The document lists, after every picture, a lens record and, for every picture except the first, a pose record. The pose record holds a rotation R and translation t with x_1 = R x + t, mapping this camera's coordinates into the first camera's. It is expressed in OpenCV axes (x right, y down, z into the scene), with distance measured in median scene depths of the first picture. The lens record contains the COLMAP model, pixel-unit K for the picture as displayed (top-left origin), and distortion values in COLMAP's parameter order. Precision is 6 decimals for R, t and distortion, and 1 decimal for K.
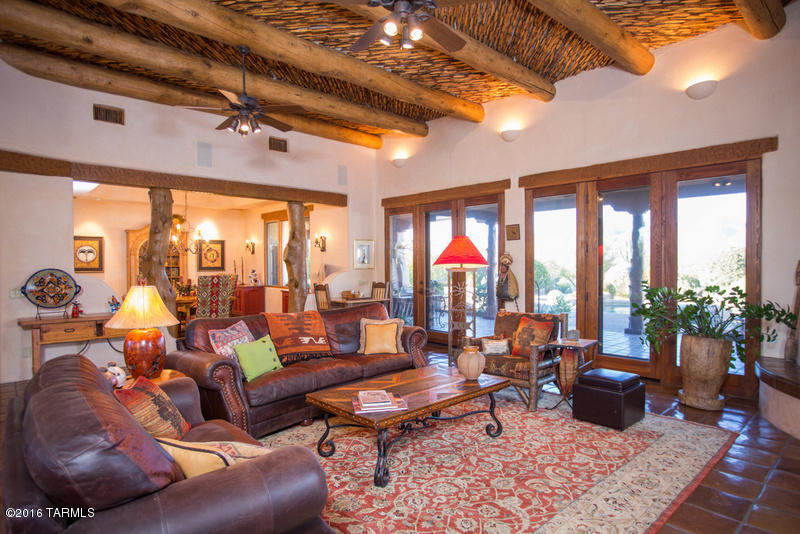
lens RADIAL K [[463.0, 0, 400.0], [0, 463.0, 267.0], [0, 0, 1]] dist [-0.006250, -0.000847]
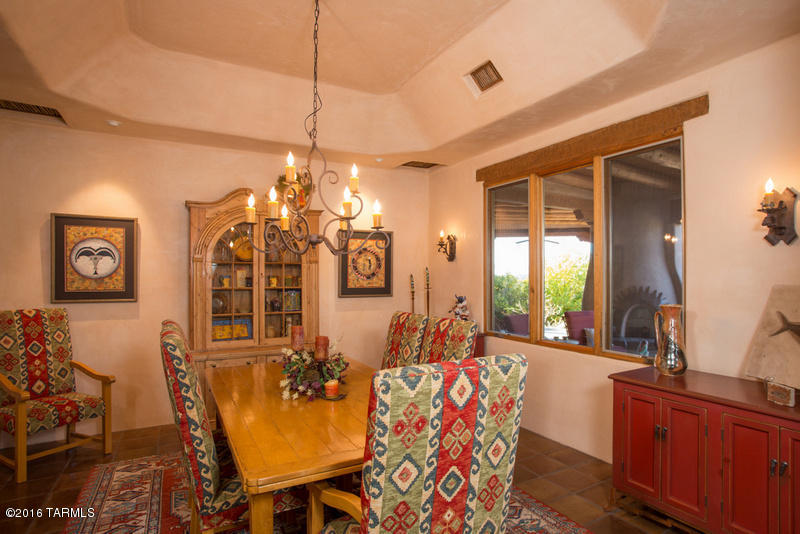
lens RADIAL K [[396.3, 0, 400.0], [0, 396.3, 267.0], [0, 0, 1]] dist [-0.000058, -0.000068]
pose [[0.971484, -0.001462, -0.237099, -0.323479], [-0.005551, 0.999567, -0.028910, -0.011682], [0.237039, 0.029401, 0.971055, 0.715323]]
